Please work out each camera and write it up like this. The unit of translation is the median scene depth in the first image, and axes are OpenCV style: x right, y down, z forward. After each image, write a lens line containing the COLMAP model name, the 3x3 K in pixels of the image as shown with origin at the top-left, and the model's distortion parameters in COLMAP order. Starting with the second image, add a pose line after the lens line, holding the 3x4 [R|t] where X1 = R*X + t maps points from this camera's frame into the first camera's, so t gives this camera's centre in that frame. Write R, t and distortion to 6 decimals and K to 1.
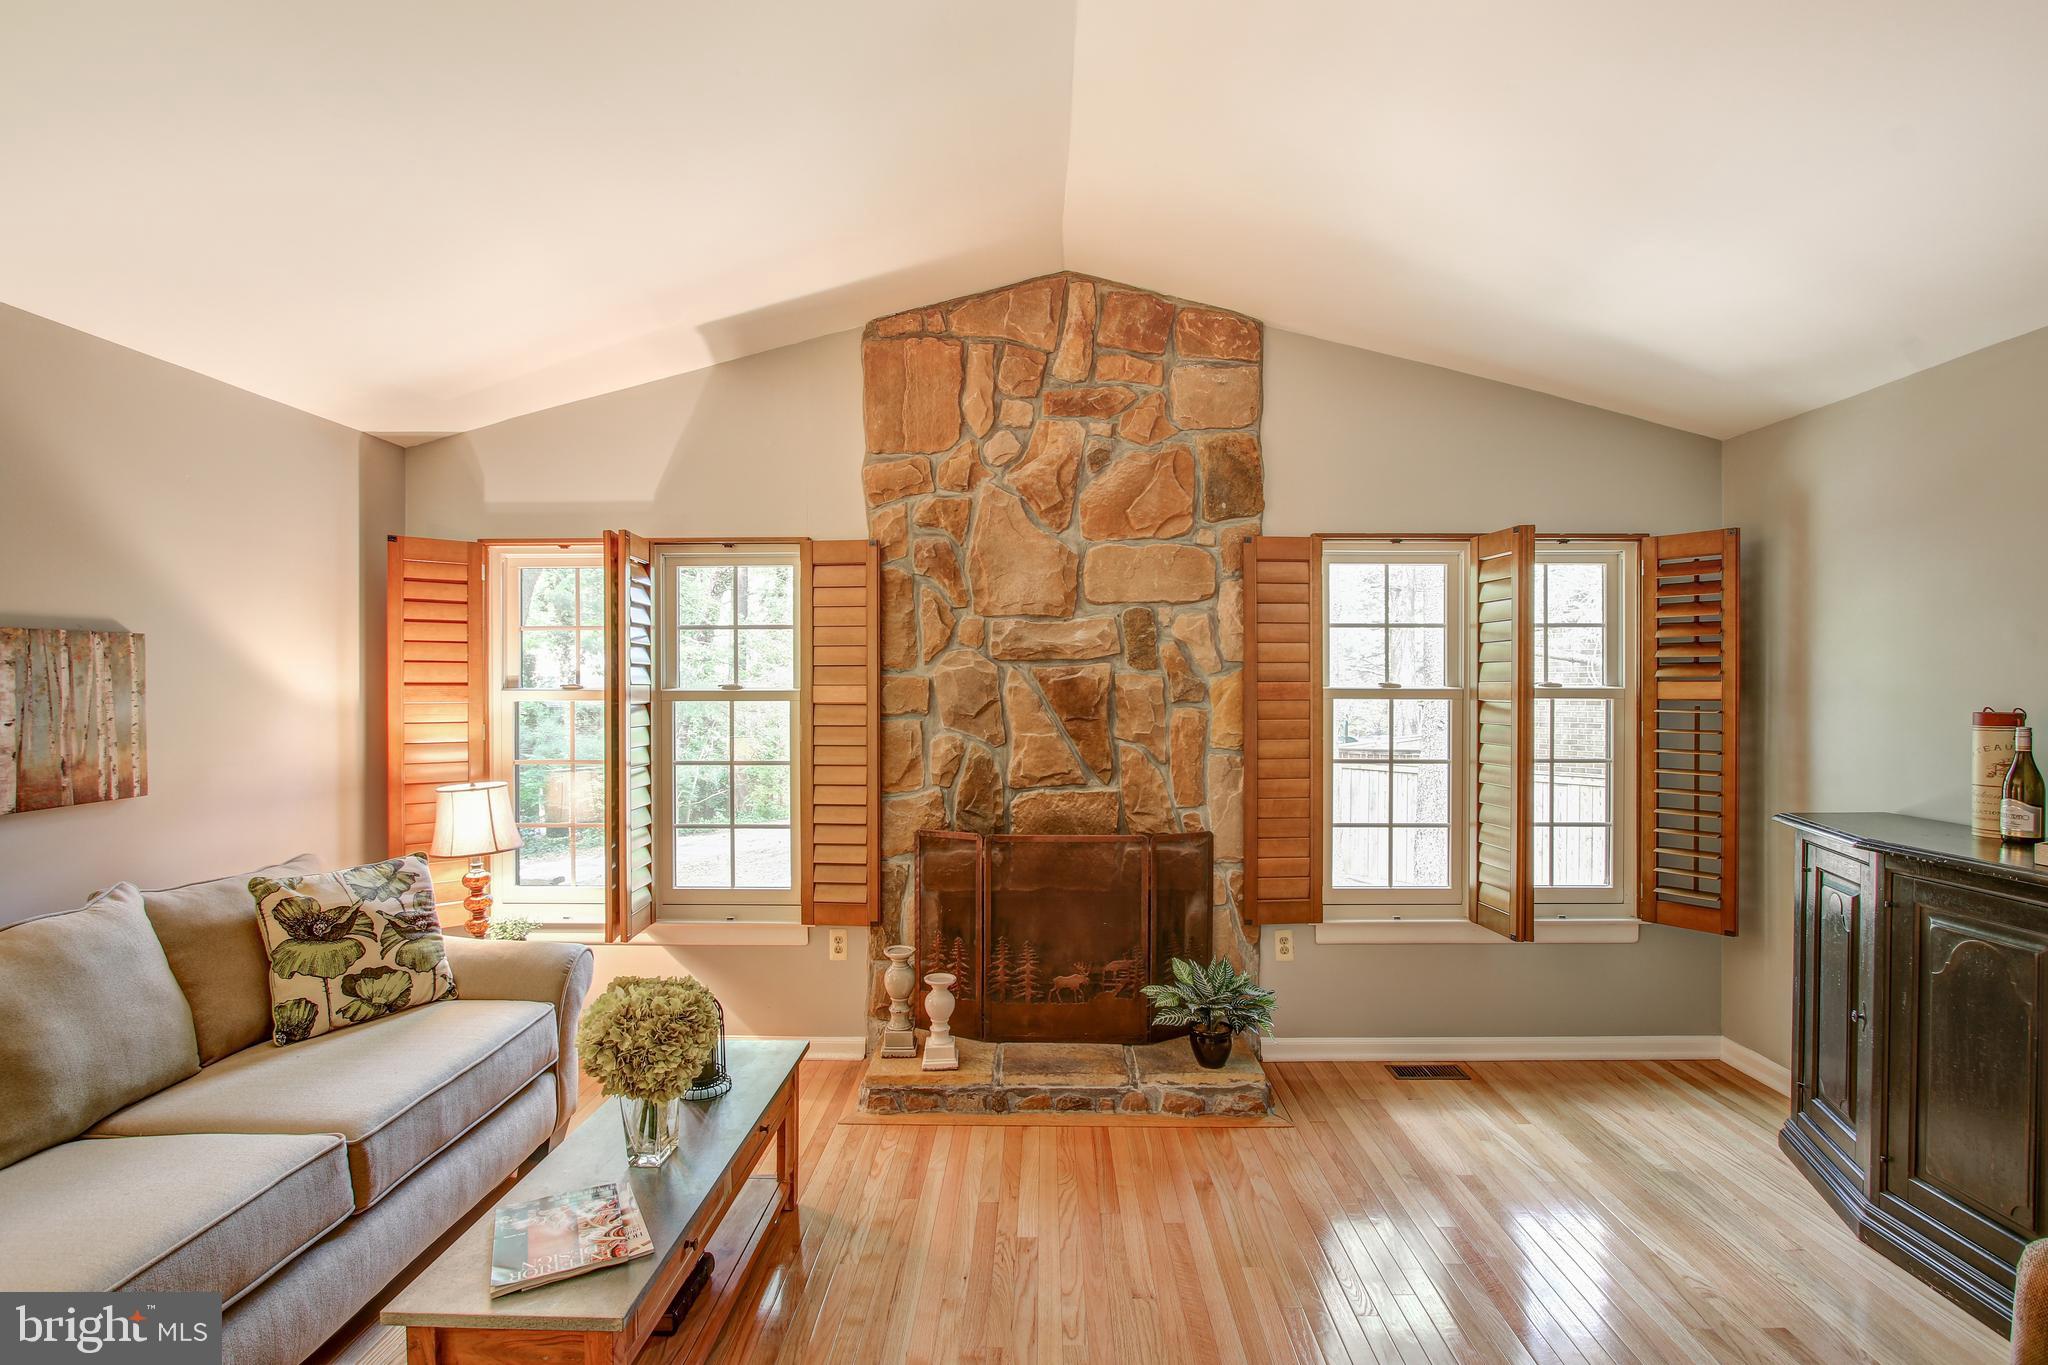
lens RADIAL K [[950.5, 0, 1035.4], [0, 950.5, 690.8], [0, 0, 1]] dist [-0.026312, 0.005827]
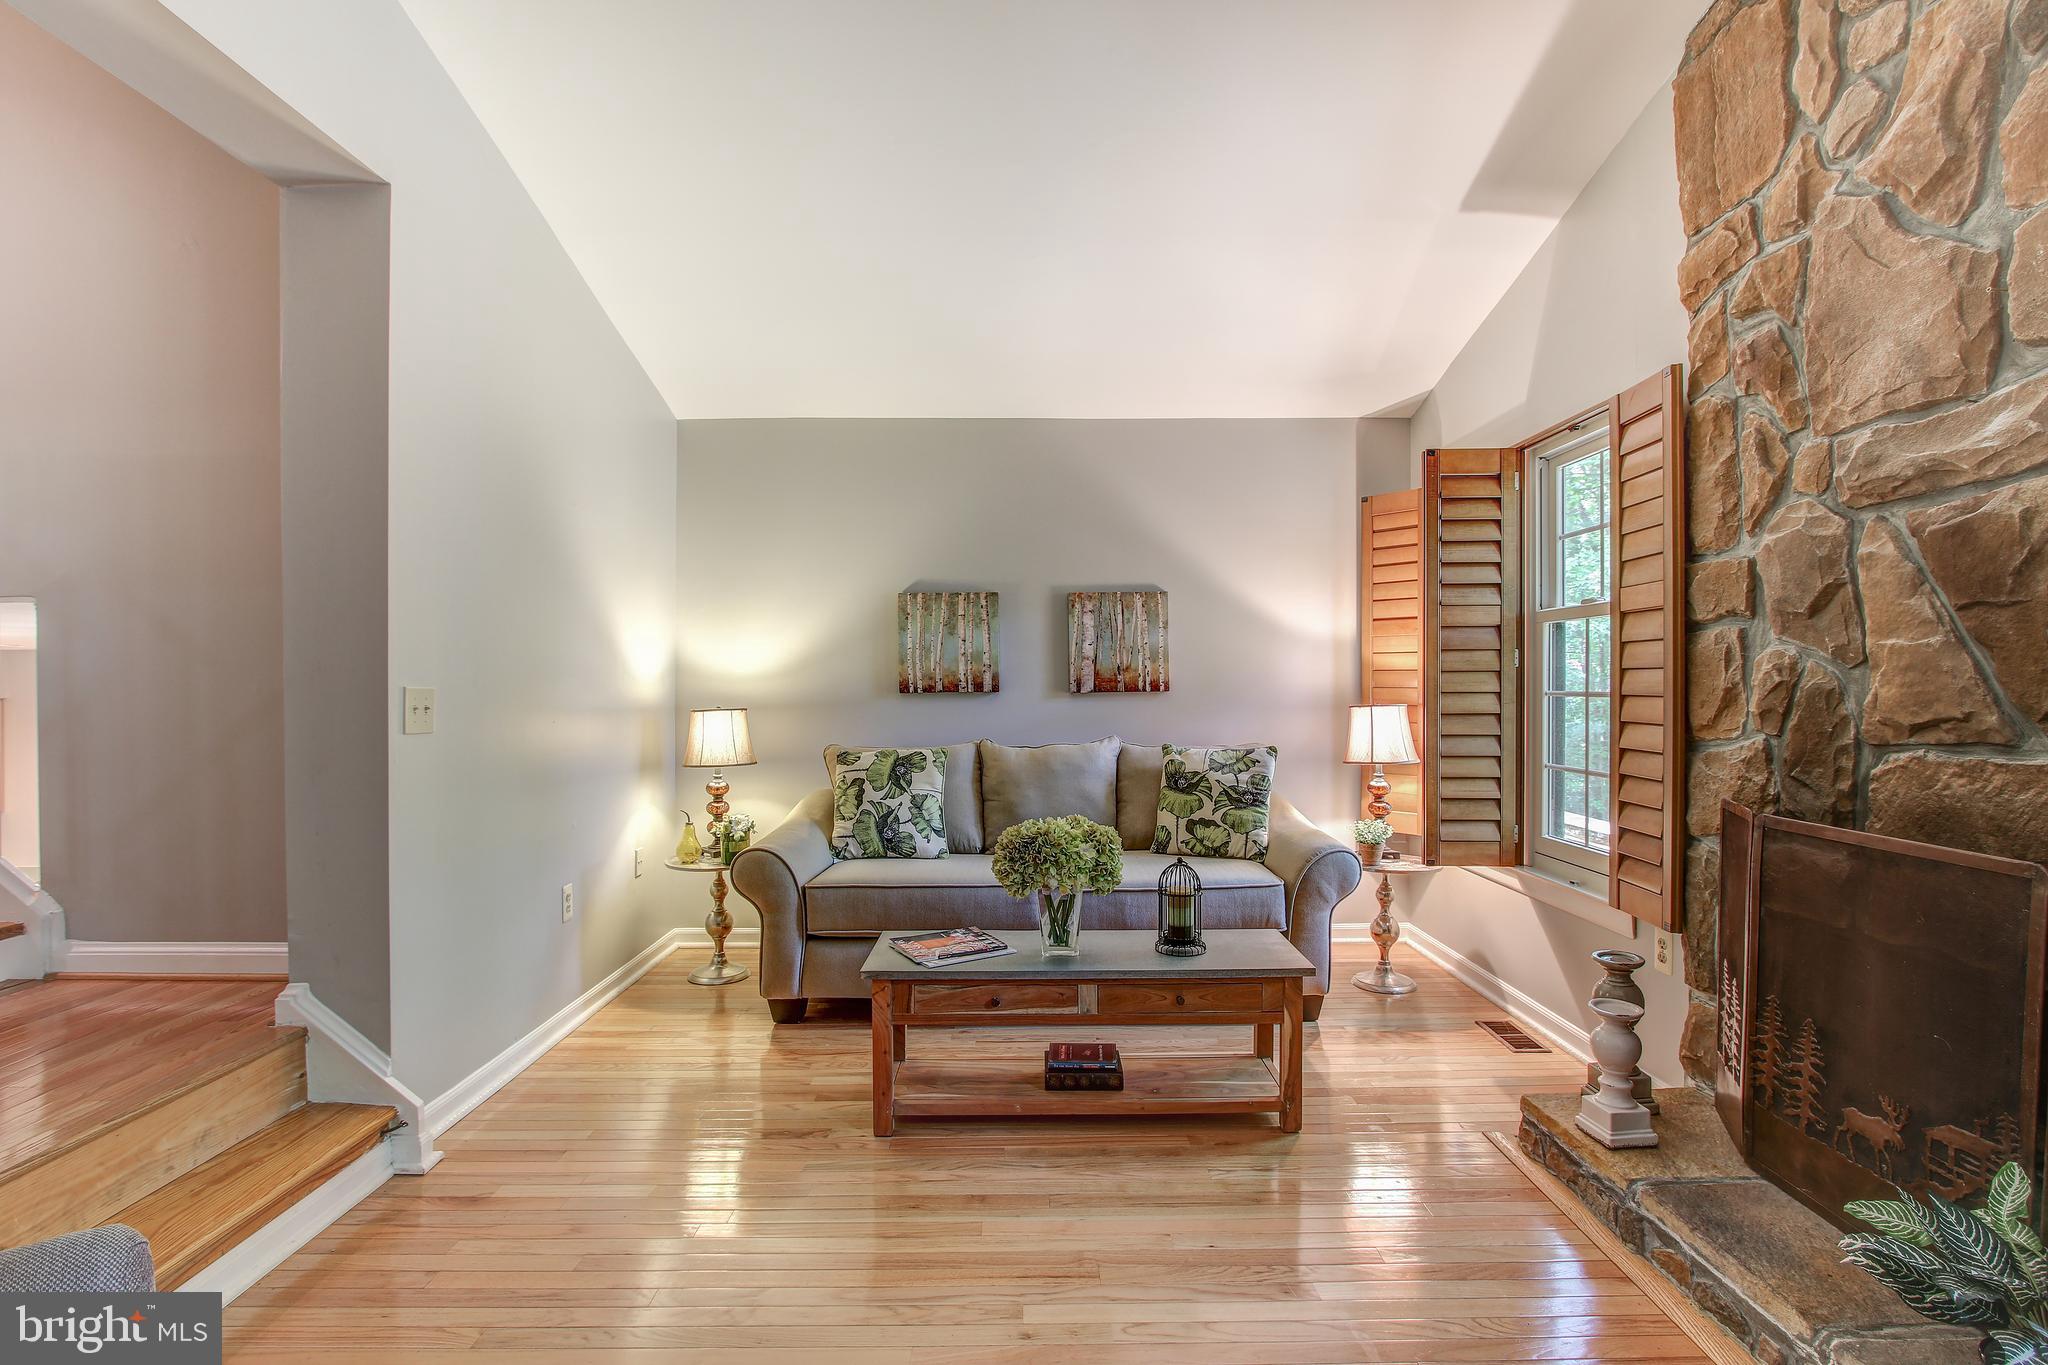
lens RADIAL K [[950.5, 0, 1035.4], [0, 950.5, 690.8], [0, 0, 1]] dist [-0.026312, 0.005827]
pose [[0.021649, 0.008592, -0.999729, 0.492675], [-0.003427, 0.999958, 0.008520, 0.069896], [0.999760, 0.003242, 0.021677, 0.522104]]
